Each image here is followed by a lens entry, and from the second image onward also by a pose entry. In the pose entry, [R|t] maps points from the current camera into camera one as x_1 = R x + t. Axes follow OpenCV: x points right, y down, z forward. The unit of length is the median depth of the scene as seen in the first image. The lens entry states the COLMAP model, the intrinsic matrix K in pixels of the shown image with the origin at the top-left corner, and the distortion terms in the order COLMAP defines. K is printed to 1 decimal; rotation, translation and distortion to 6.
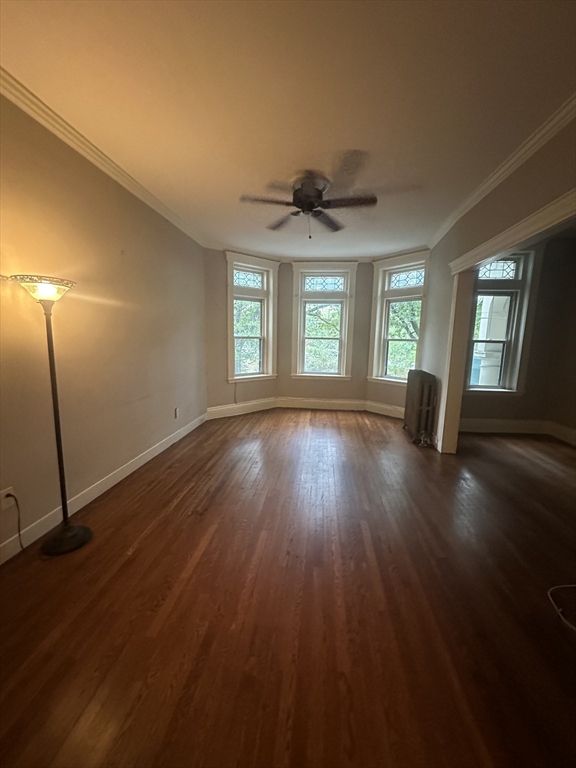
lens RADIAL K [[309.2, 0, 291.3], [0, 309.2, 381.7], [0, 0, 1]] dist [0.001396, 0.000089]
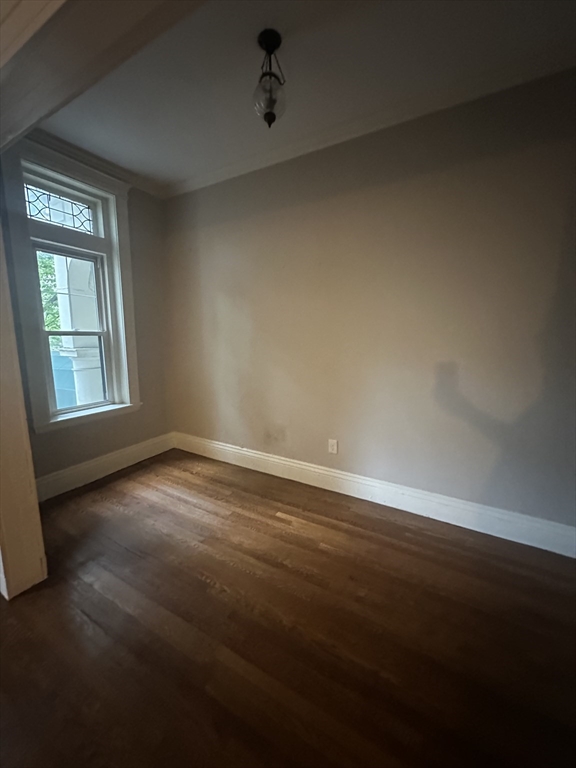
lens RADIAL K [[306.2, 0, 290.1], [0, 306.2, 386.4], [0, 0, 1]] dist [-0.006758, 0.000177]
pose [[0.414401, -0.172318, 0.893632, 0.263811], [0.128812, 0.983132, 0.129843, -0.051660], [-0.900933, 0.061303, 0.429607, 0.372036]]
